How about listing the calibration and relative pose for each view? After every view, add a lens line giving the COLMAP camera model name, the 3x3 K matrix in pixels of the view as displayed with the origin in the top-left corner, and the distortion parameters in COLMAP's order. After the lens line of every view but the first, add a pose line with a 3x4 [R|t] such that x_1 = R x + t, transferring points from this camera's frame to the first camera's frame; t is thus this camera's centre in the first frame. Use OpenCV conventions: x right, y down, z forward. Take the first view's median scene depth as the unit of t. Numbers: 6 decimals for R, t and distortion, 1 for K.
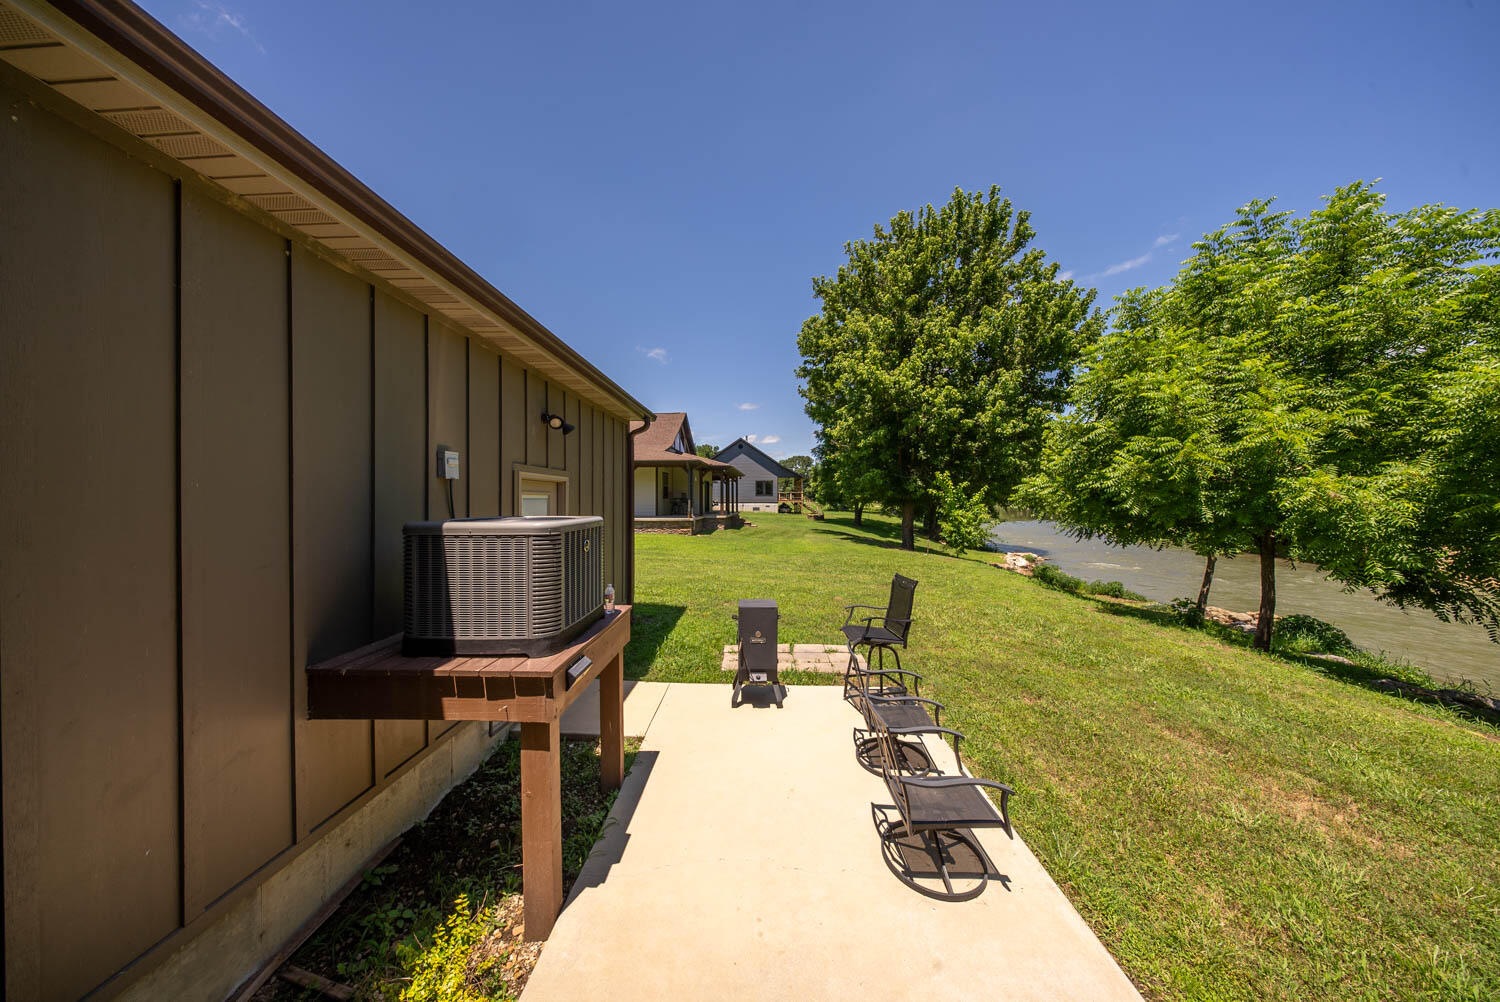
lens RADIAL K [[442.4, 0, 749.7], [0, 442.4, 500.4], [0, 0, 1]] dist [0.001029, -0.000521]
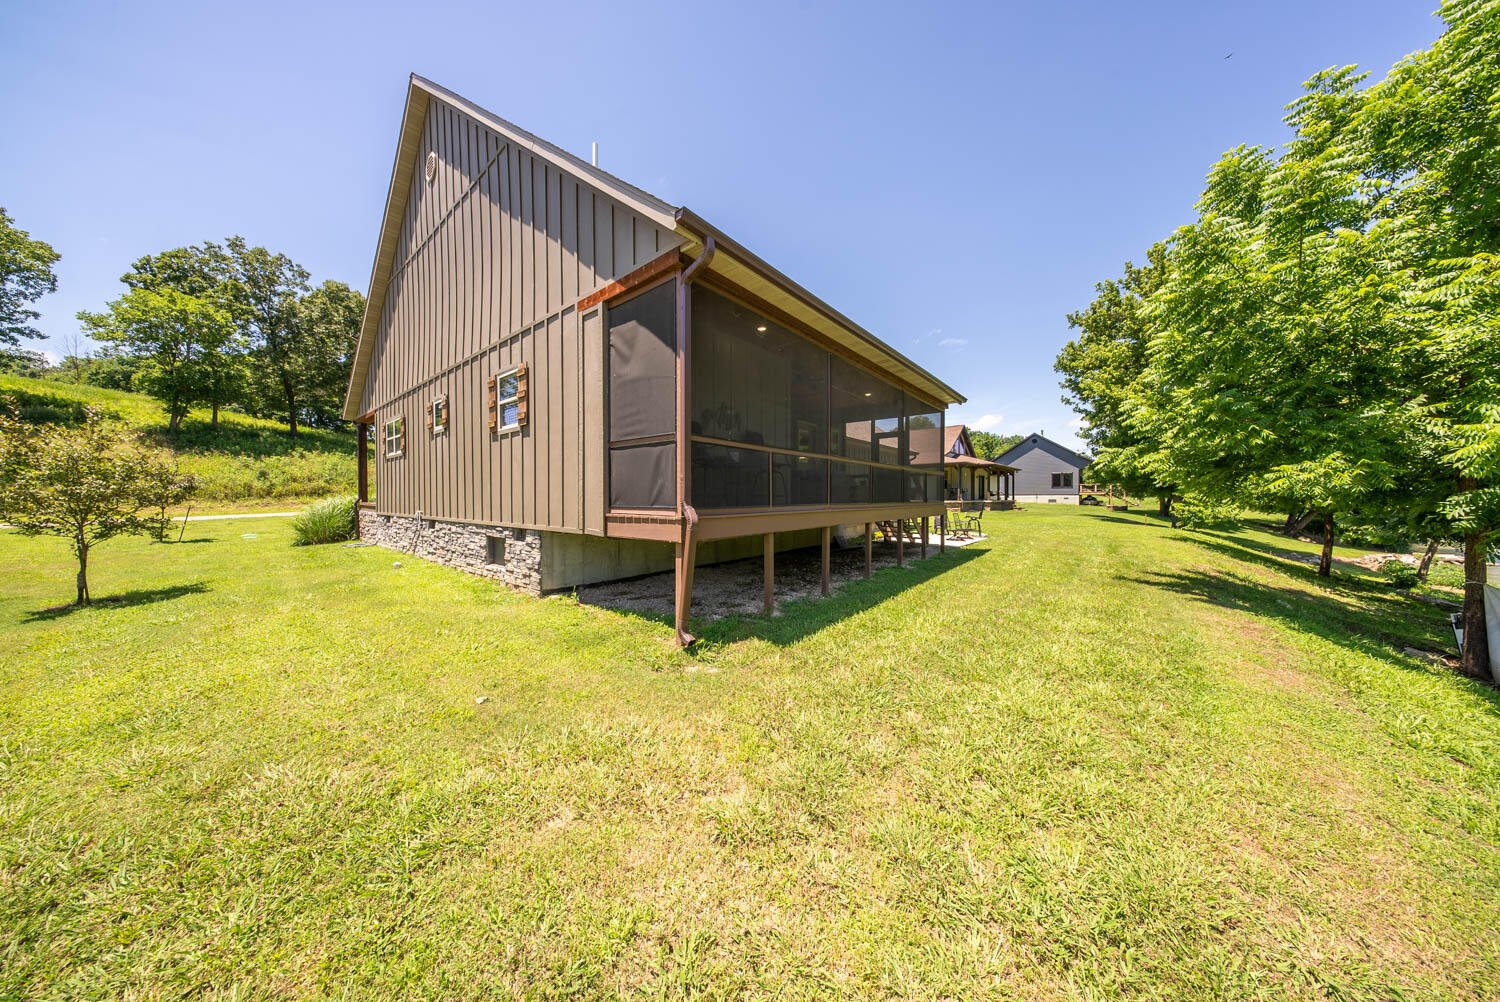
lens RADIAL K [[442.4, 0, 752.4], [0, 442.4, 500.3], [0, 0, 1]] dist [0.001029, -0.000521]
pose [[0.798135, -0.001839, -0.602475, 0.151856], [0.004915, 0.999982, 0.003458, 0.020609], [0.602458, -0.005721, 0.798130, -0.462372]]
